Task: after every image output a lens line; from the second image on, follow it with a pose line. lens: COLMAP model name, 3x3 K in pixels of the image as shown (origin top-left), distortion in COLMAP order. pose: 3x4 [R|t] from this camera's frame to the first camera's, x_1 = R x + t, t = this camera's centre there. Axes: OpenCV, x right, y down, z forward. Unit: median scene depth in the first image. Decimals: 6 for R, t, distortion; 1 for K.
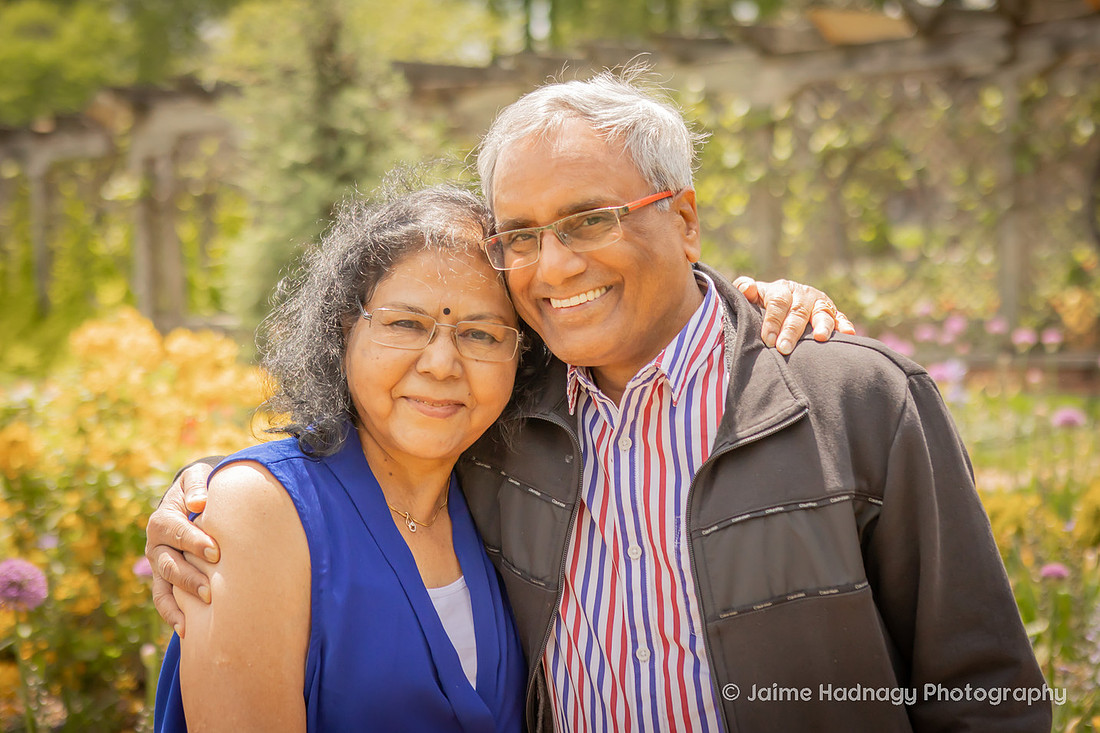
lens RADIAL K [[1762.0, 0, 550.0], [0, 1762.0, 366.5], [0, 0, 1]] dist [-0.049975, -0.066074]
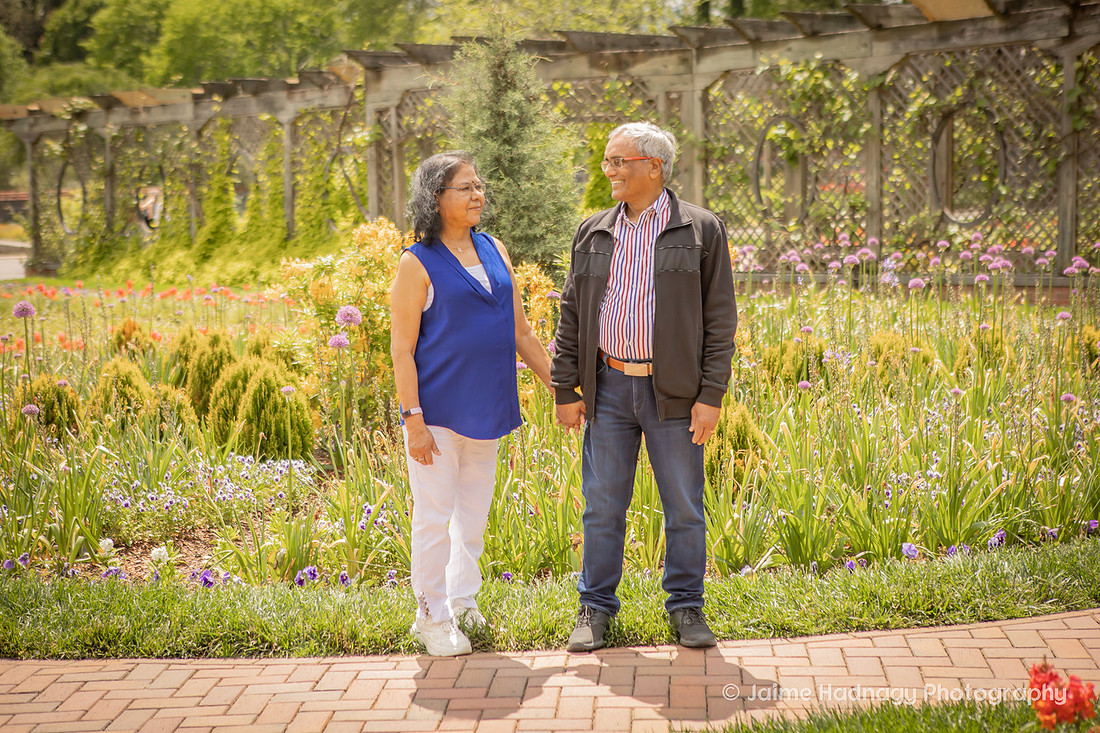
lens RADIAL K [[2015.7, 0, 550.0], [0, 2015.7, 366.5], [0, 0, 1]] dist [0.007871, -0.030352]
pose [[0.991532, 0.022626, -0.127876, 0.081839], [-0.020165, 0.999586, 0.020504, 0.032864], [0.128287, -0.017752, 0.991578, -0.431360]]
